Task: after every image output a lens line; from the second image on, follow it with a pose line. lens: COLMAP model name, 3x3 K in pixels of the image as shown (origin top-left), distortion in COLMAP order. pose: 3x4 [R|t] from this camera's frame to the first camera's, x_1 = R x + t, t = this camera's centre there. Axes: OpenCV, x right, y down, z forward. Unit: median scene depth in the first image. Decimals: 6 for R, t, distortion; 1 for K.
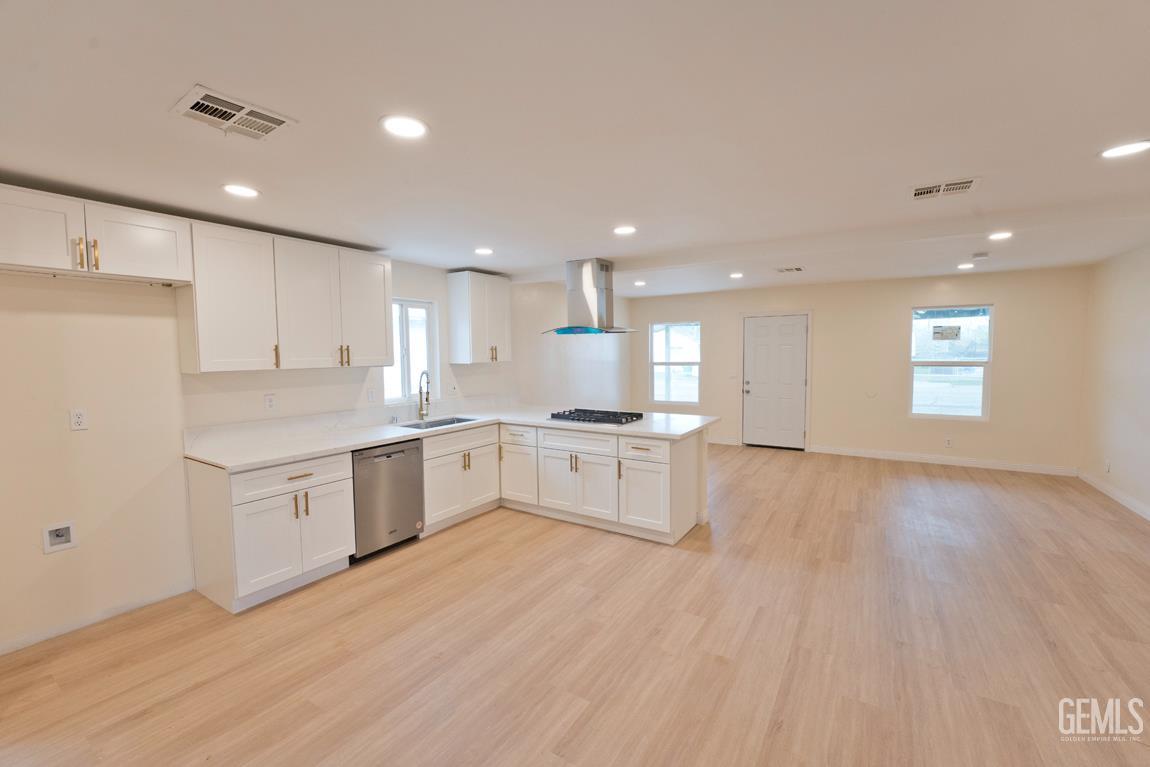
lens RADIAL K [[471.6, 0, 576.1], [0, 471.6, 381.2], [0, 0, 1]] dist [-0.026506, 0.000156]
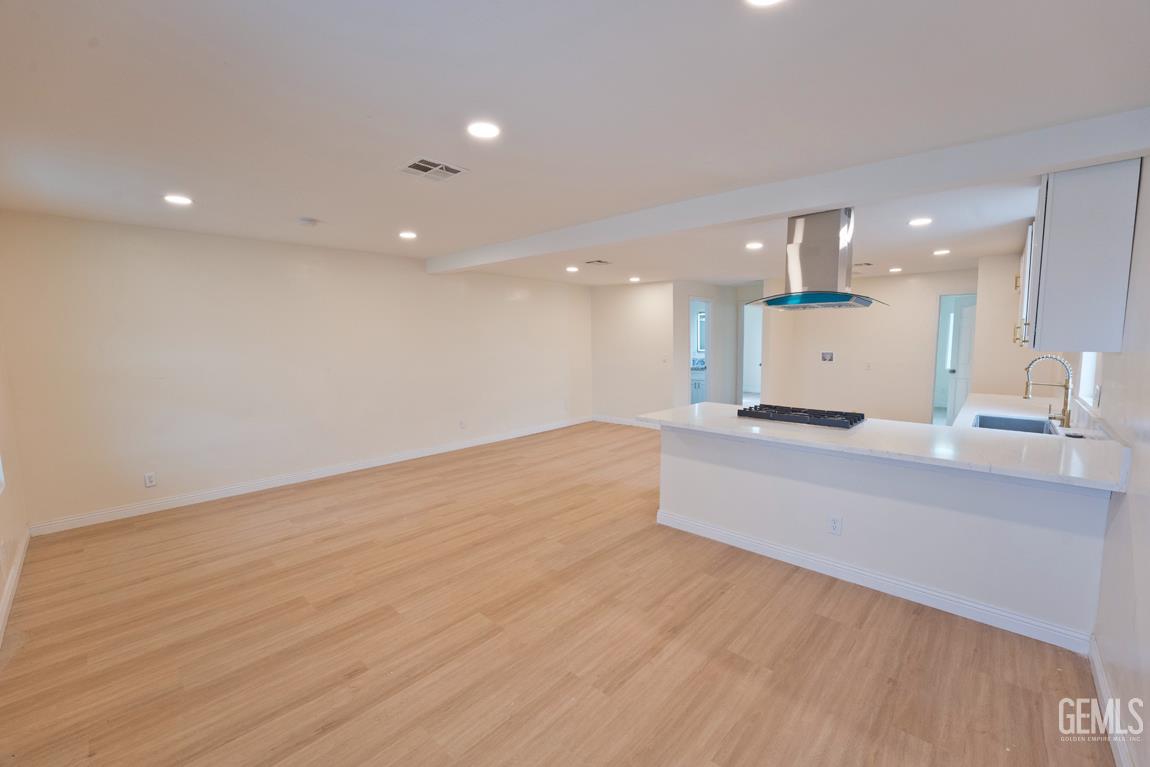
lens RADIAL K [[471.6, 0, 578.2], [0, 471.6, 384.5], [0, 0, 1]] dist [-0.026506, 0.000156]
pose [[-0.984575, 0.002506, 0.174943, 0.271035], [0.030395, 0.987143, 0.156924, -0.103303], [-0.172301, 0.159821, -0.971993, 1.813773]]
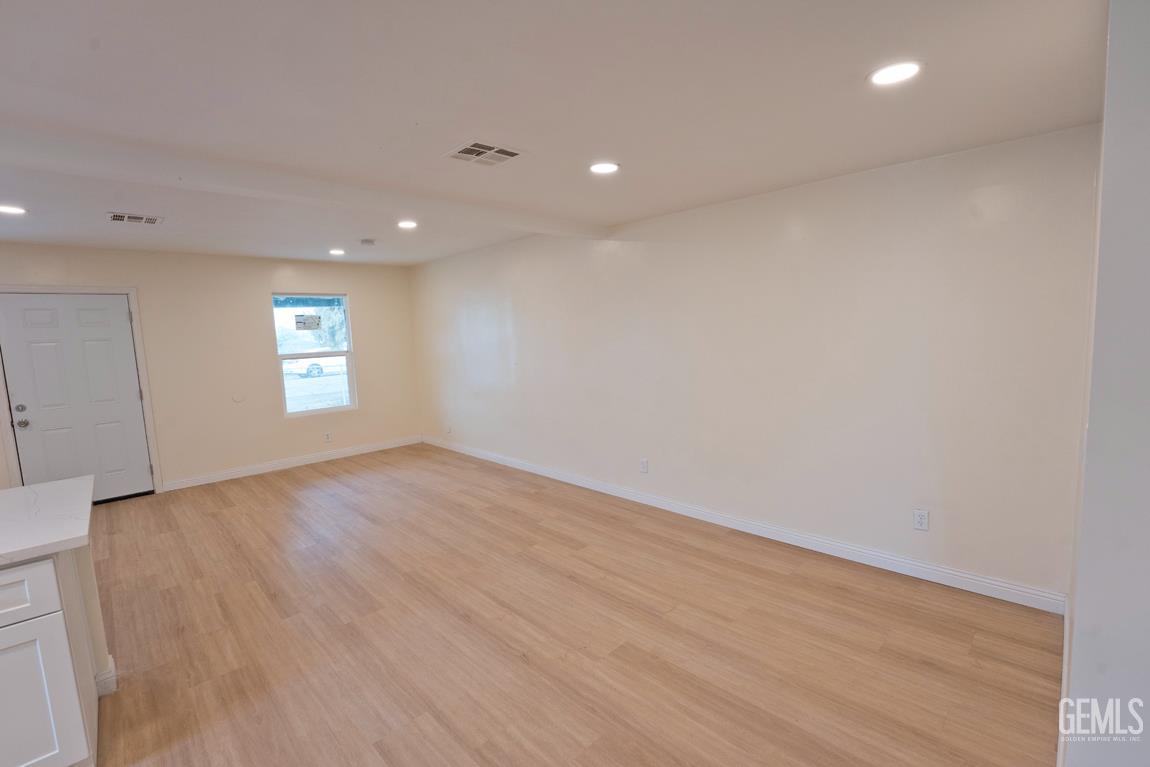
lens RADIAL K [[499.3, 0, 577.5], [0, 499.3, 385.8], [0, 0, 1]] dist [-0.017855, 0.000501]
pose [[0.230045, -0.108626, 0.967099, -0.086419], [0.096703, 0.991384, 0.088351, -0.019038], [-0.968364, 0.073197, 0.238567, 0.345744]]
